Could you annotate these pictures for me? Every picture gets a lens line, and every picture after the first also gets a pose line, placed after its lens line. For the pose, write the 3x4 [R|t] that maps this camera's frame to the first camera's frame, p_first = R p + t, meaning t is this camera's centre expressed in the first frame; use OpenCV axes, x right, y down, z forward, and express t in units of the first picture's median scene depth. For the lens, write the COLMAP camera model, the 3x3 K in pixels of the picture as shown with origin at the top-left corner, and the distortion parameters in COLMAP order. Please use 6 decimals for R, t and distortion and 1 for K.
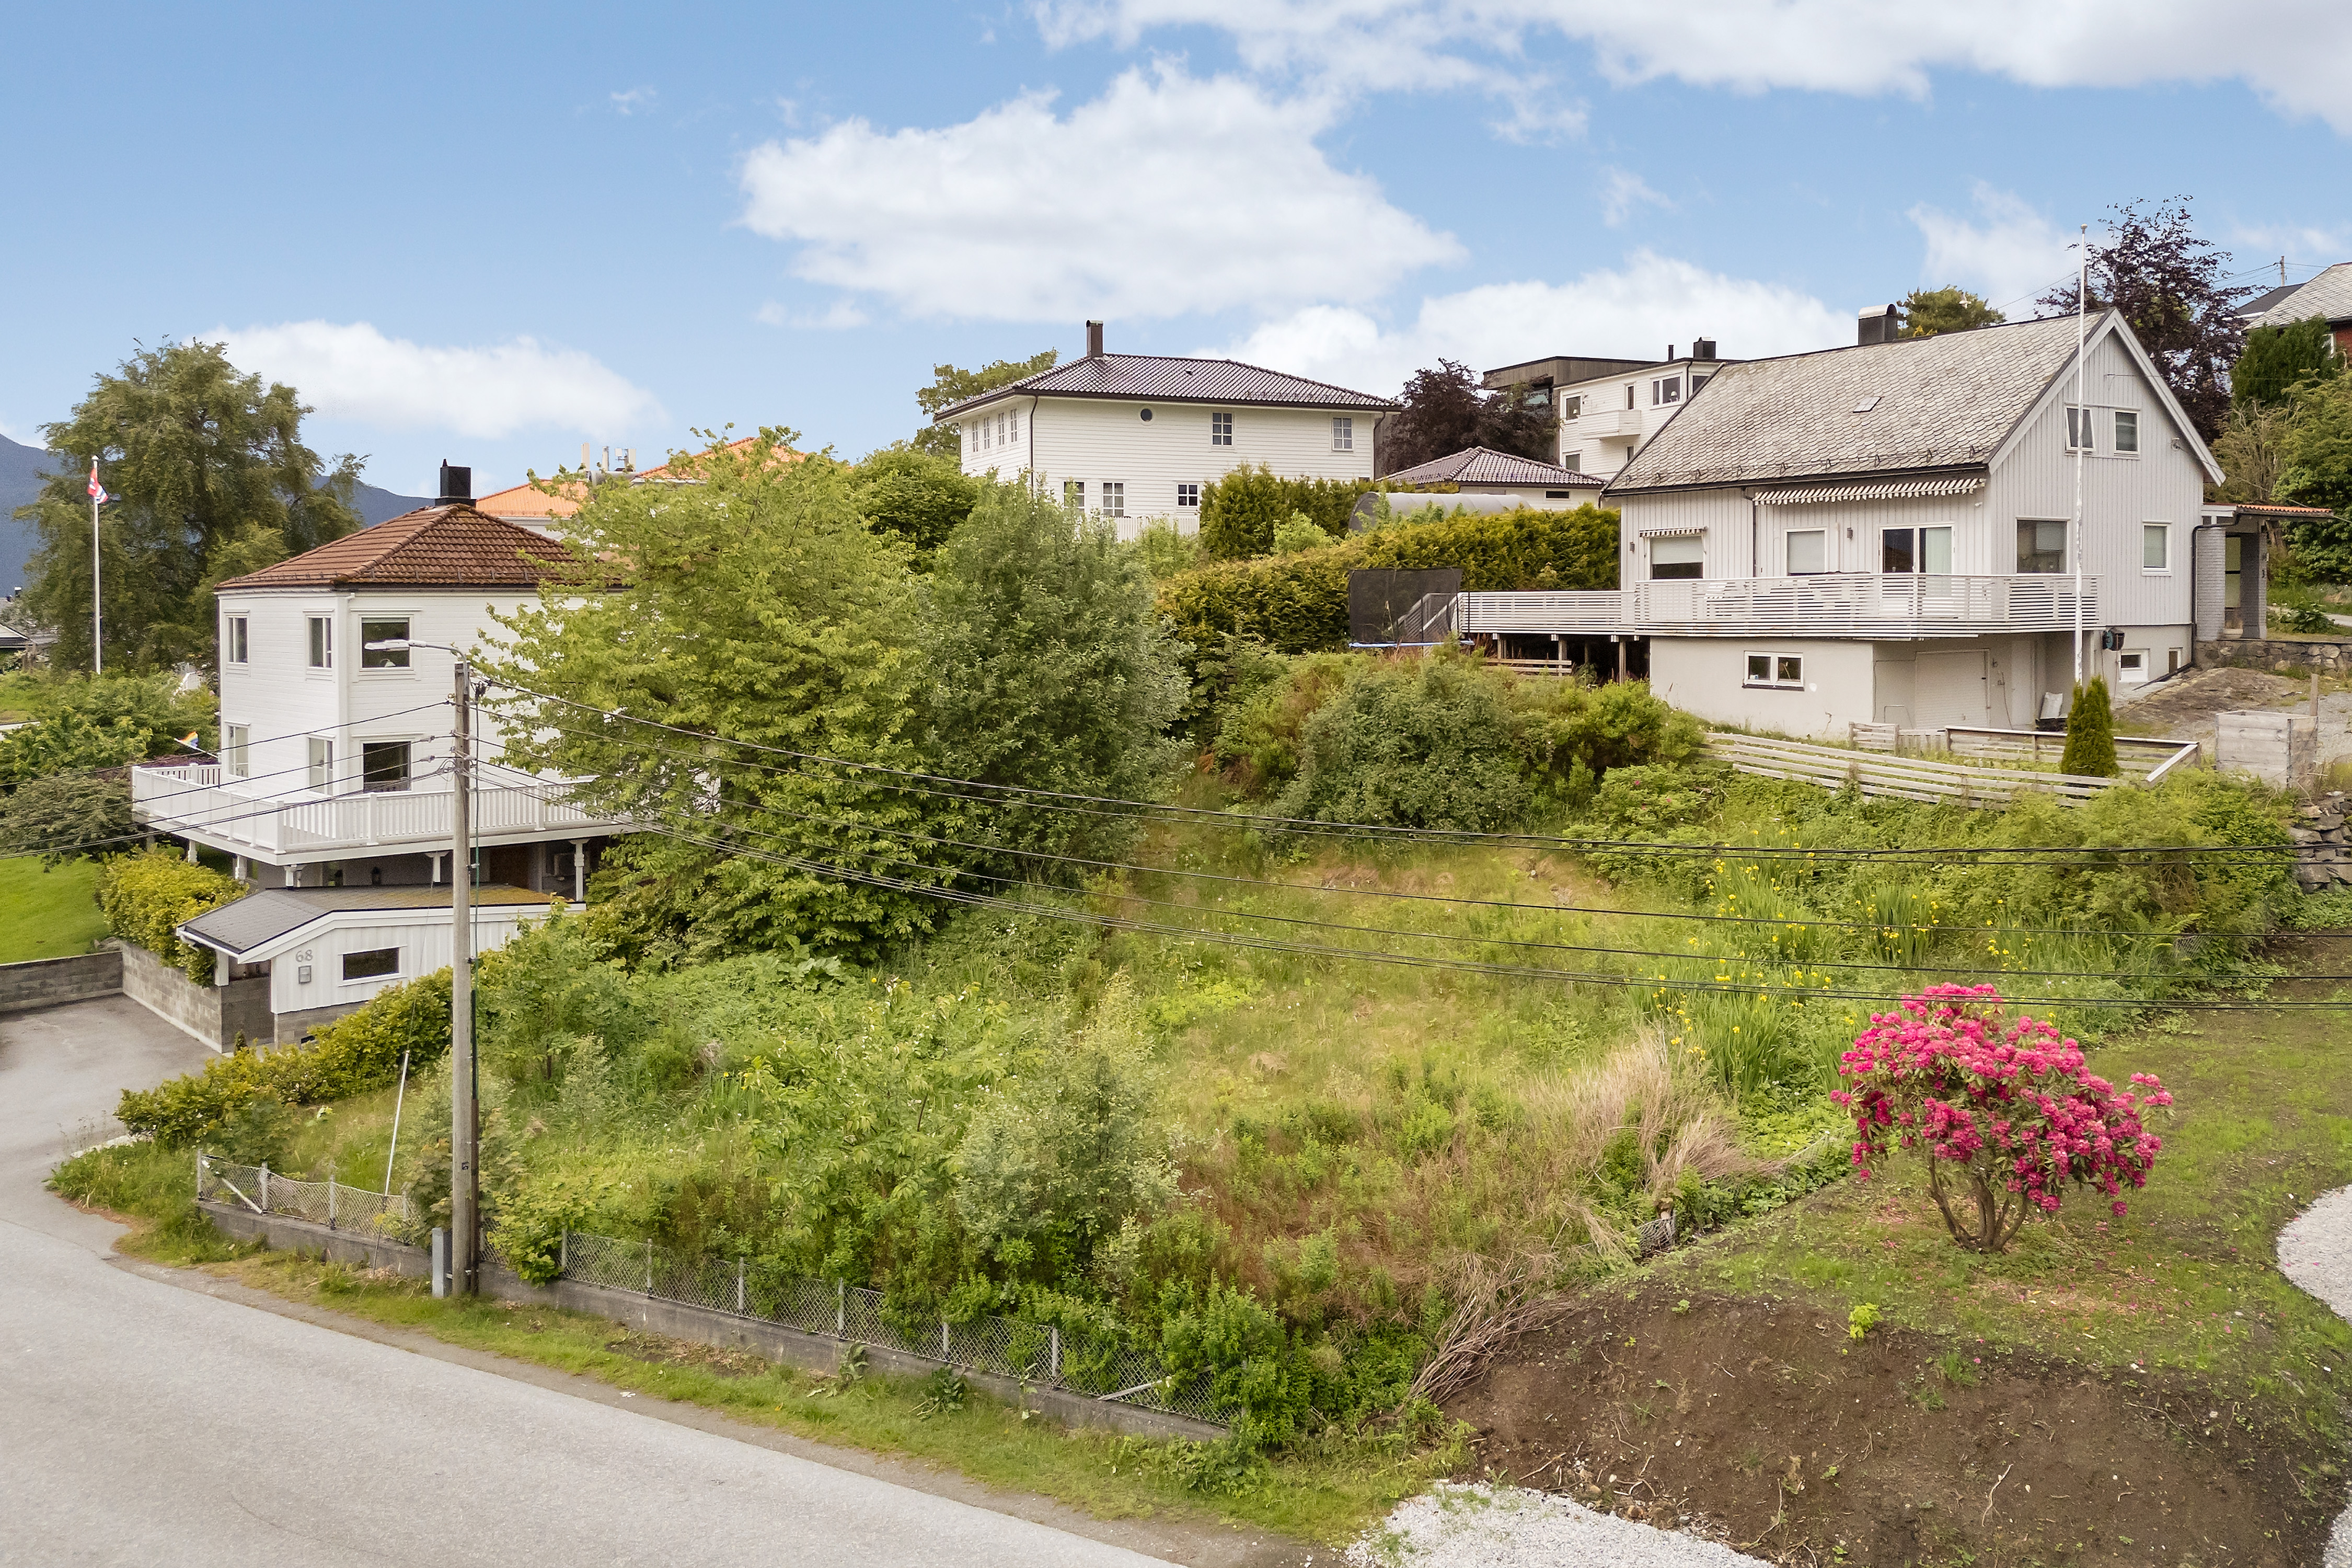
lens RADIAL K [[1751.9, 0, 1176.0], [0, 1751.9, 784.0], [0, 0, 1]] dist [0.046101, -0.063637]
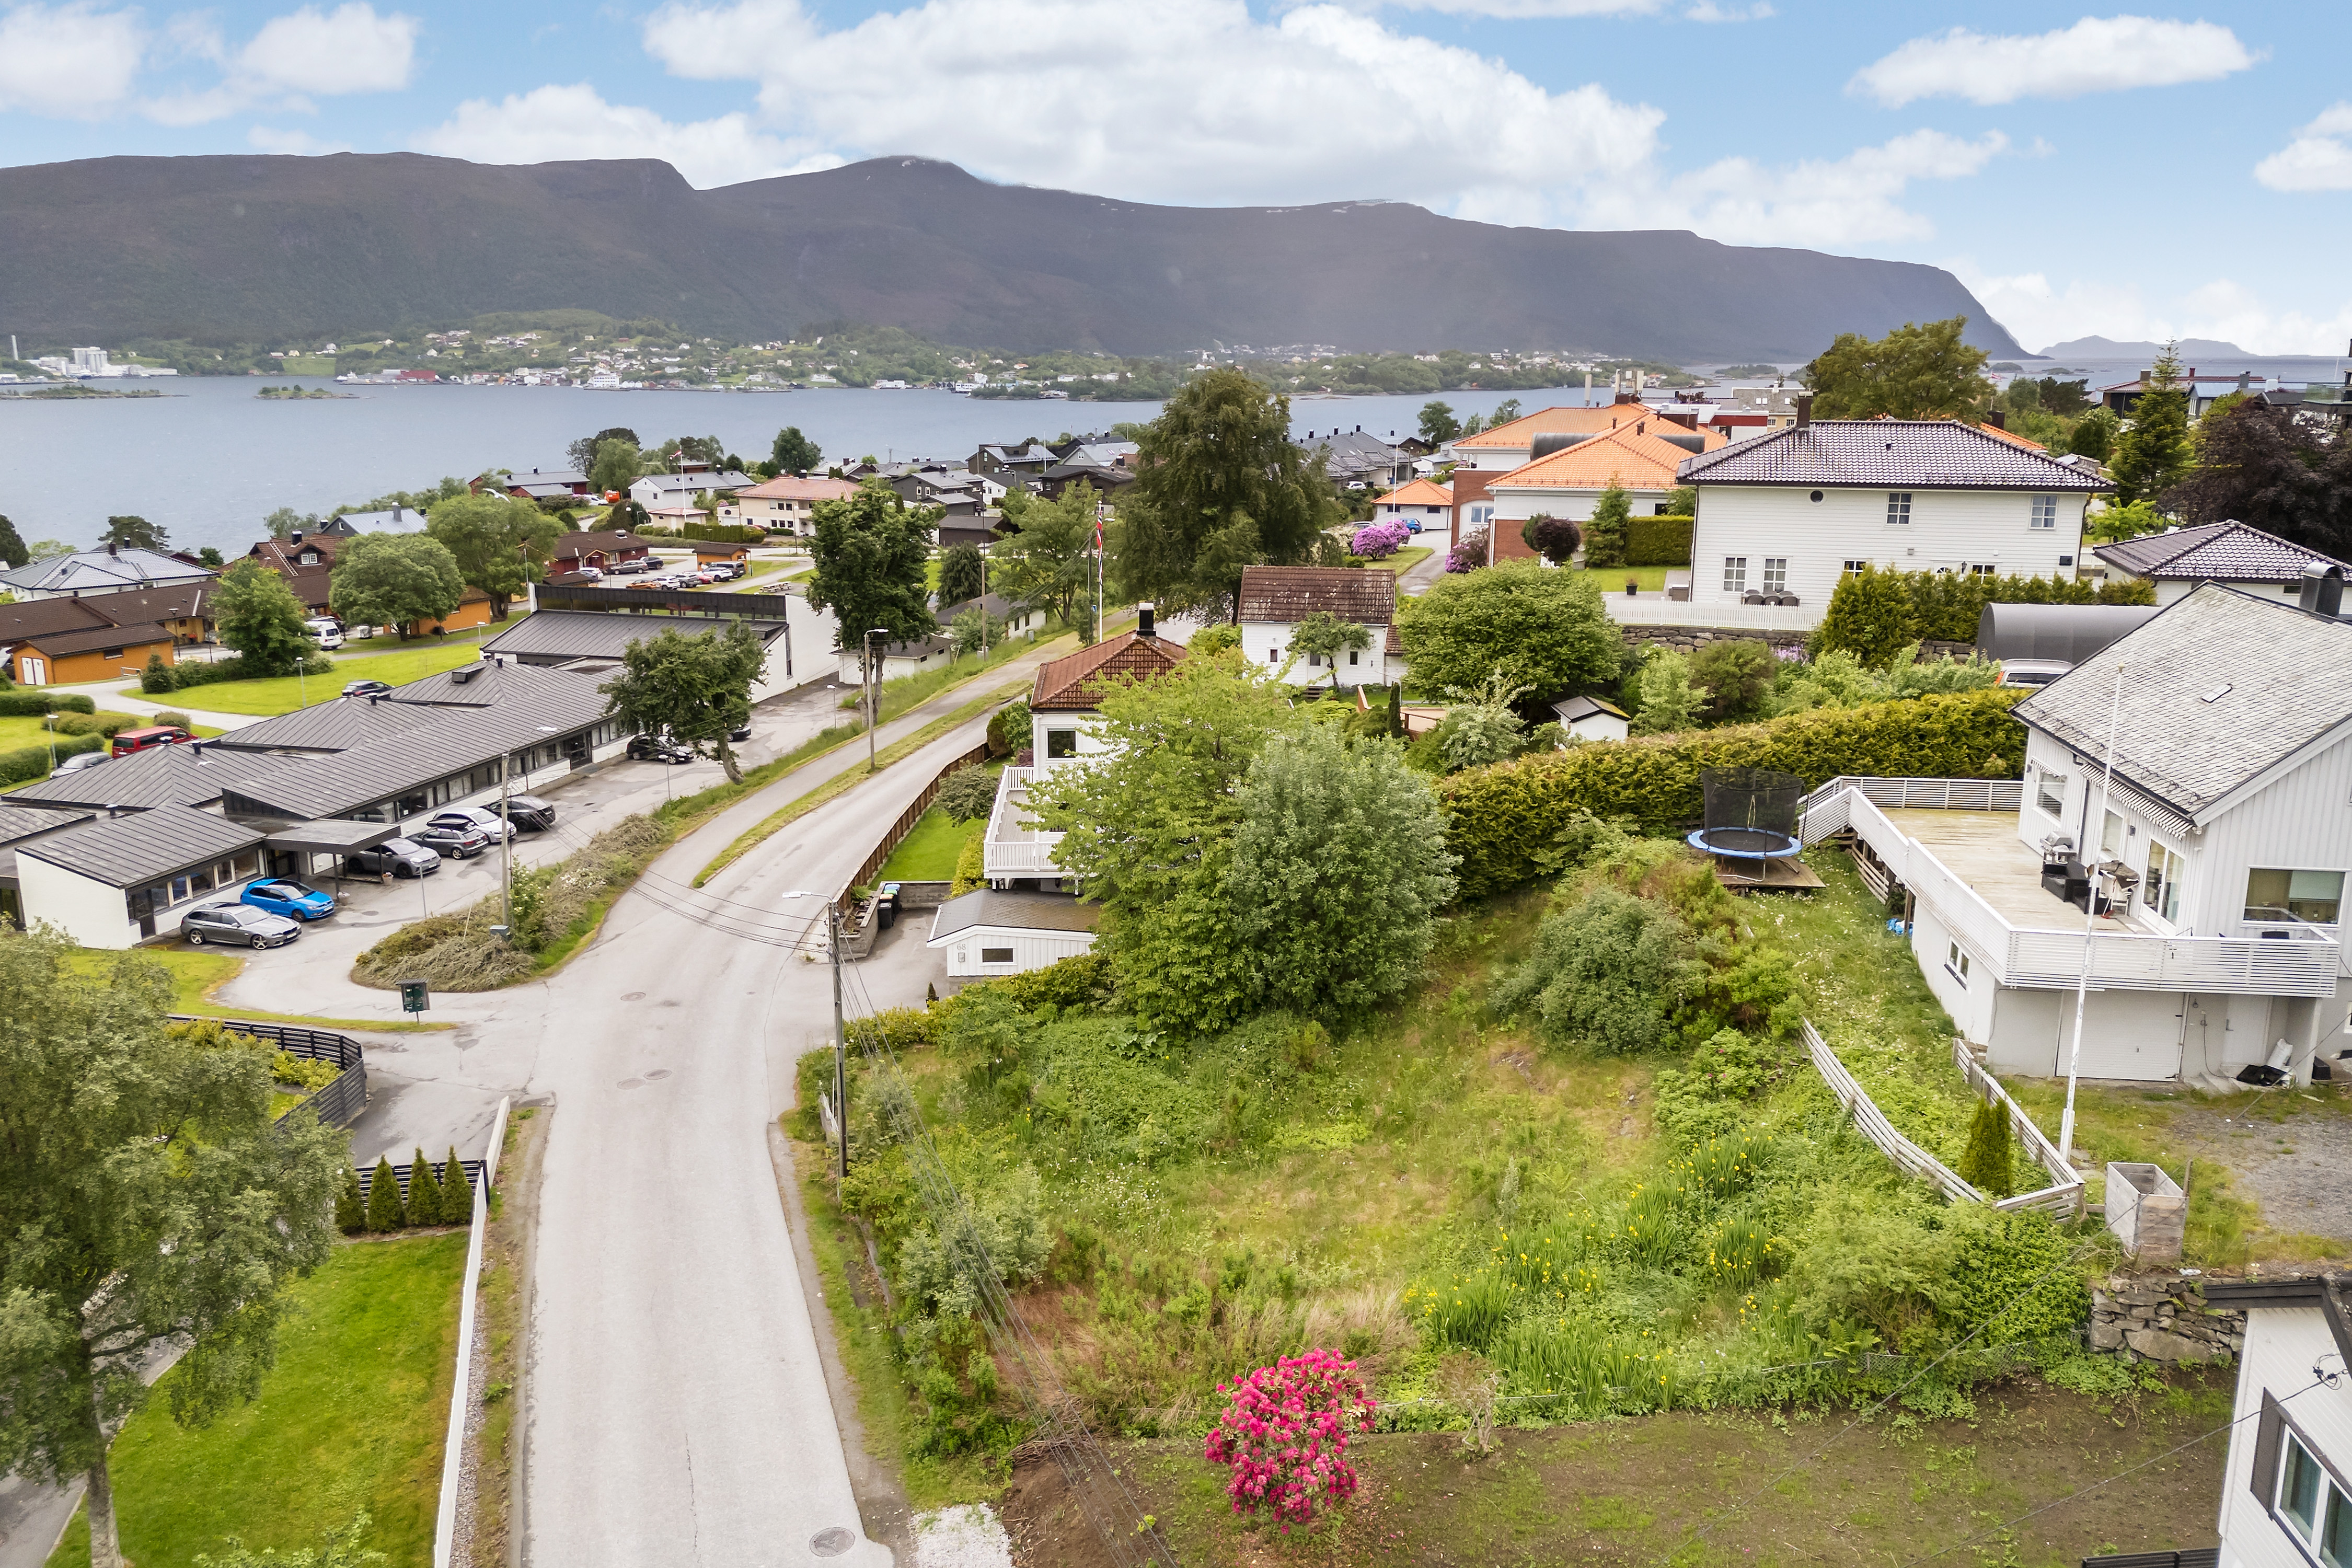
lens RADIAL K [[1721.4, 0, 1177.4], [0, 1721.4, 713.9], [0, 0, 1]] dist [0.064342, -0.058456]
pose [[0.743876, 0.138917, -0.653721, 0.678738], [-0.056603, 0.987740, 0.145488, -0.353840], [0.665916, -0.071222, 0.742619, -0.099883]]
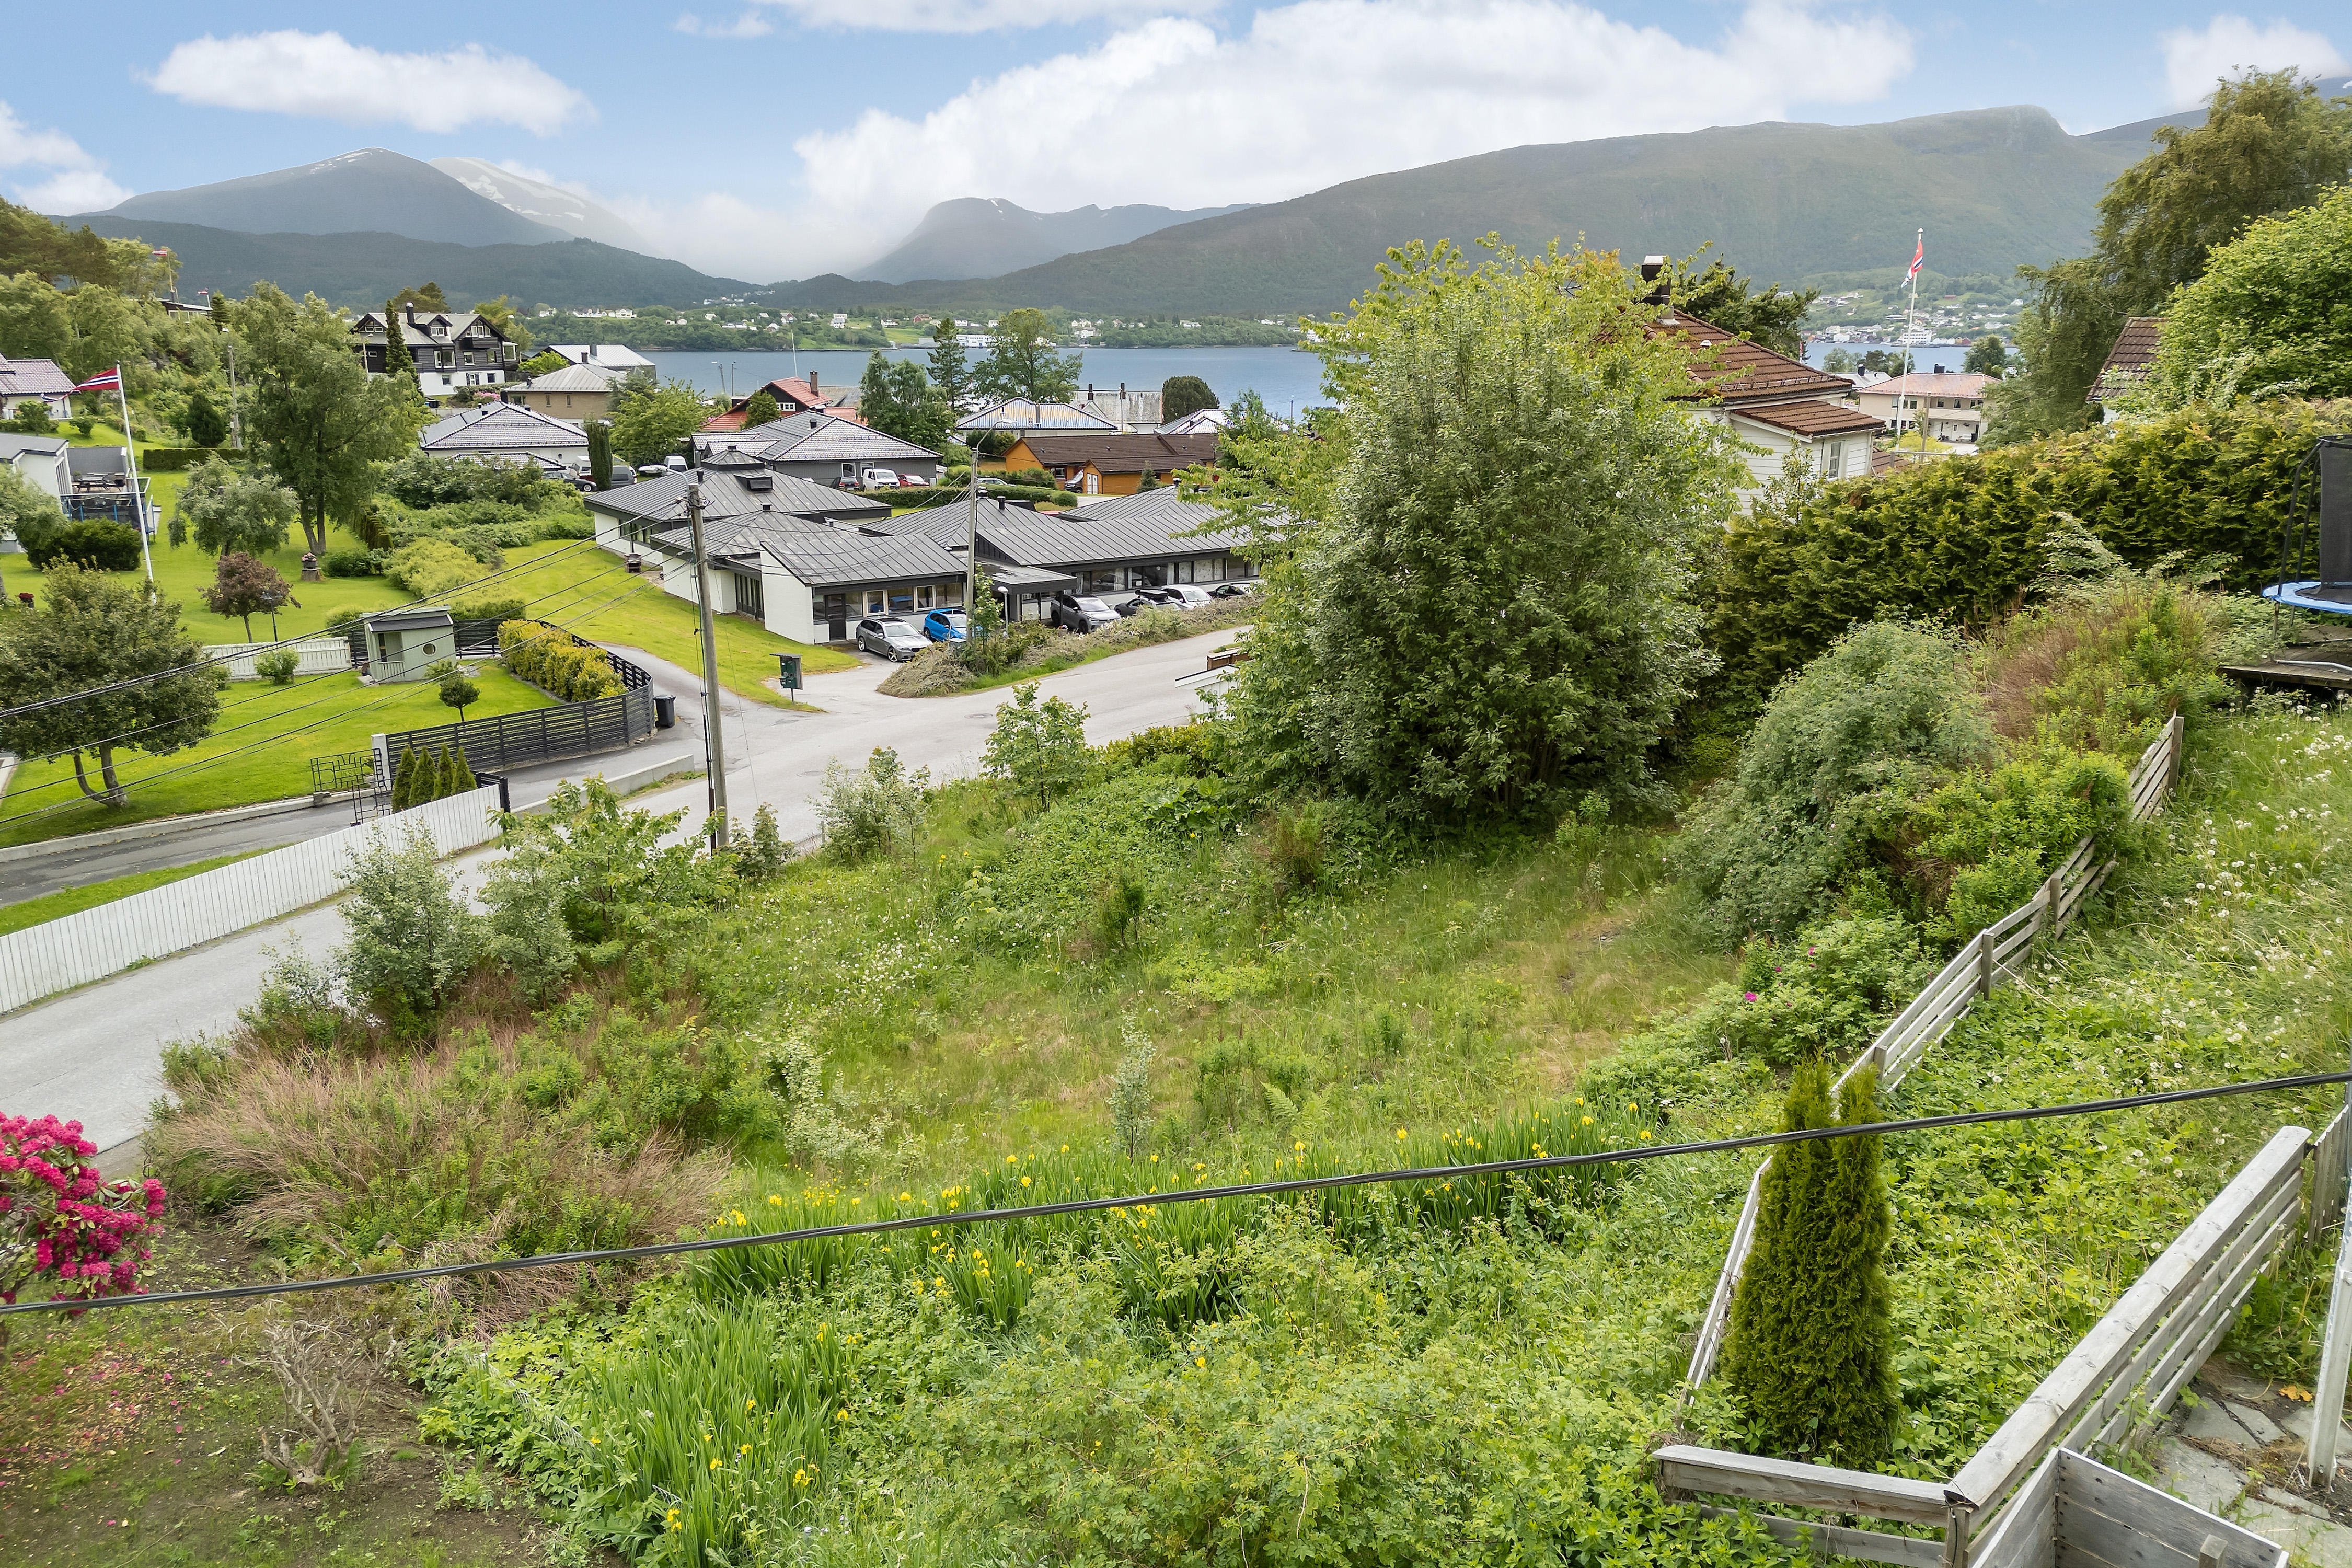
lens RADIAL K [[1721.4, 0, 1177.4], [0, 1721.4, 713.9], [0, 0, 1]] dist [0.064342, -0.058456]
pose [[0.129083, 0.226134, -0.965506, 0.630648], [-0.080928, 0.972806, 0.217024, -0.133352], [0.988326, 0.050123, 0.143873, 0.741104]]
